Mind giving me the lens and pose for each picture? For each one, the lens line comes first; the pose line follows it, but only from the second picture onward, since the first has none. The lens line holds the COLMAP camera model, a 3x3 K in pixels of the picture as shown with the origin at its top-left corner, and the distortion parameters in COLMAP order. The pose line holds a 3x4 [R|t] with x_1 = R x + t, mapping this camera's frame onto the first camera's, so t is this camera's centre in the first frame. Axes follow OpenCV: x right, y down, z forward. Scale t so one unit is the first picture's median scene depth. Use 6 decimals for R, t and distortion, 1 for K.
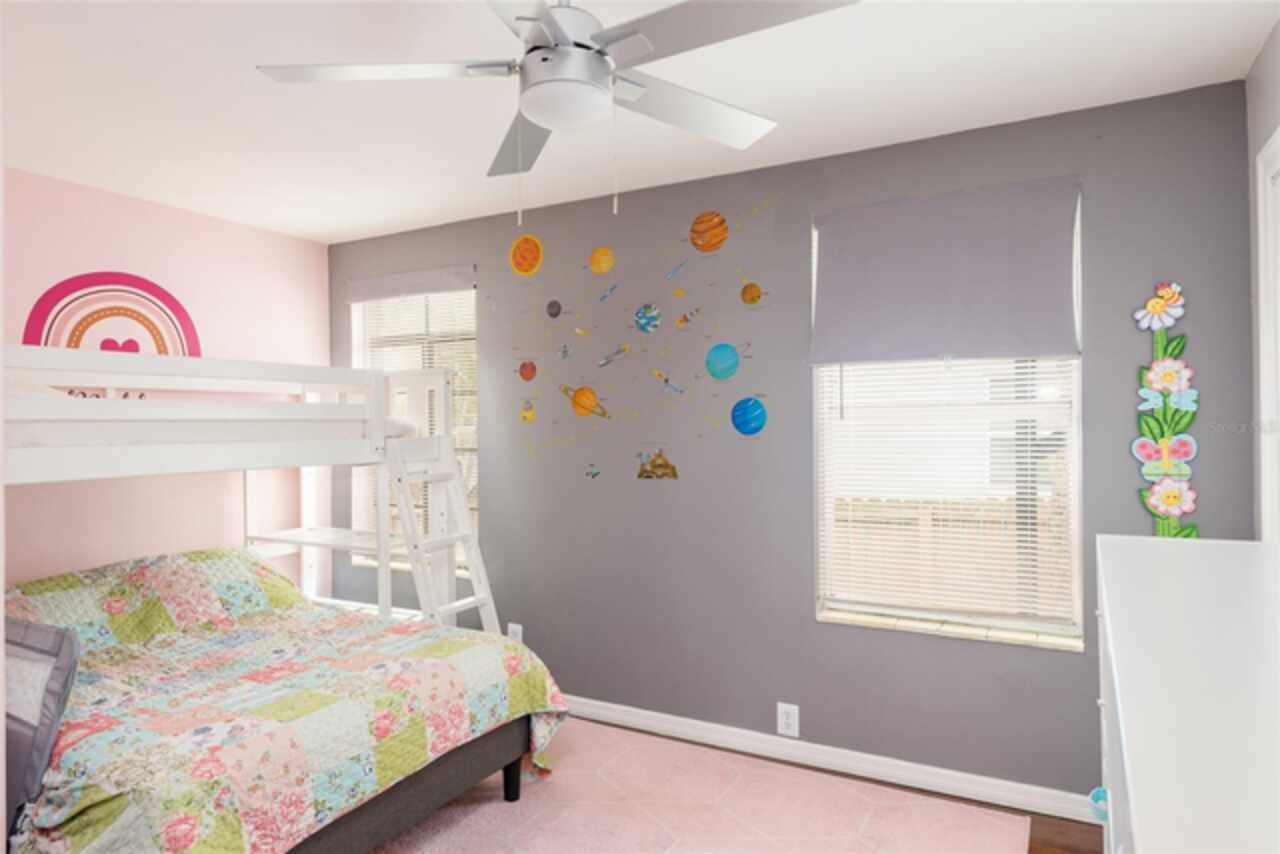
lens RADIAL K [[758.4, 0, 640.0], [0, 758.4, 427.0], [0, 0, 1]] dist [-0.001280, -0.000606]
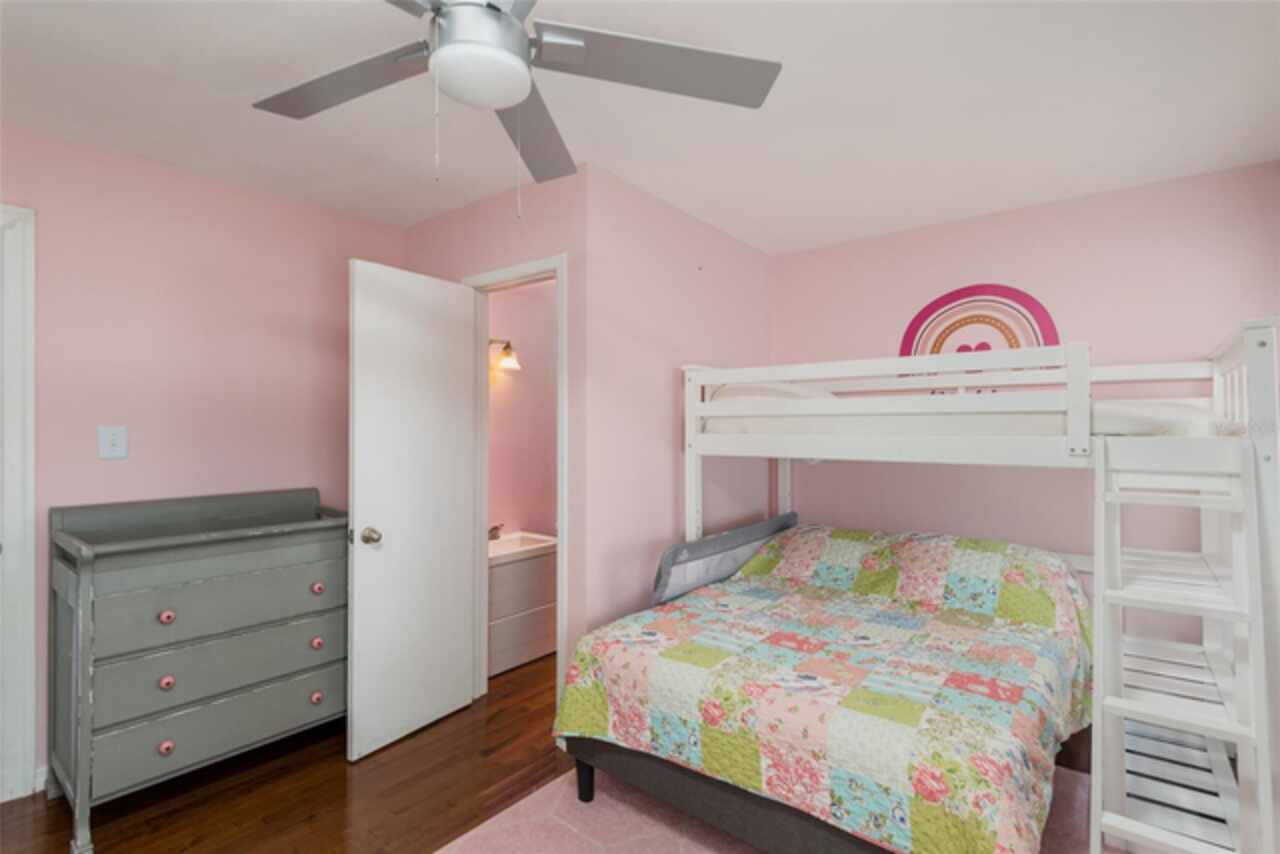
lens RADIAL K [[623.9, 0, 640.0], [0, 623.9, 427.0], [0, 0, 1]] dist [0.002171, 0.000093]
pose [[-0.173942, 0.016705, -0.984614, 0.435841], [-0.007678, 0.999803, 0.018319, -0.001440], [0.984726, 0.010746, -0.173779, 0.926512]]
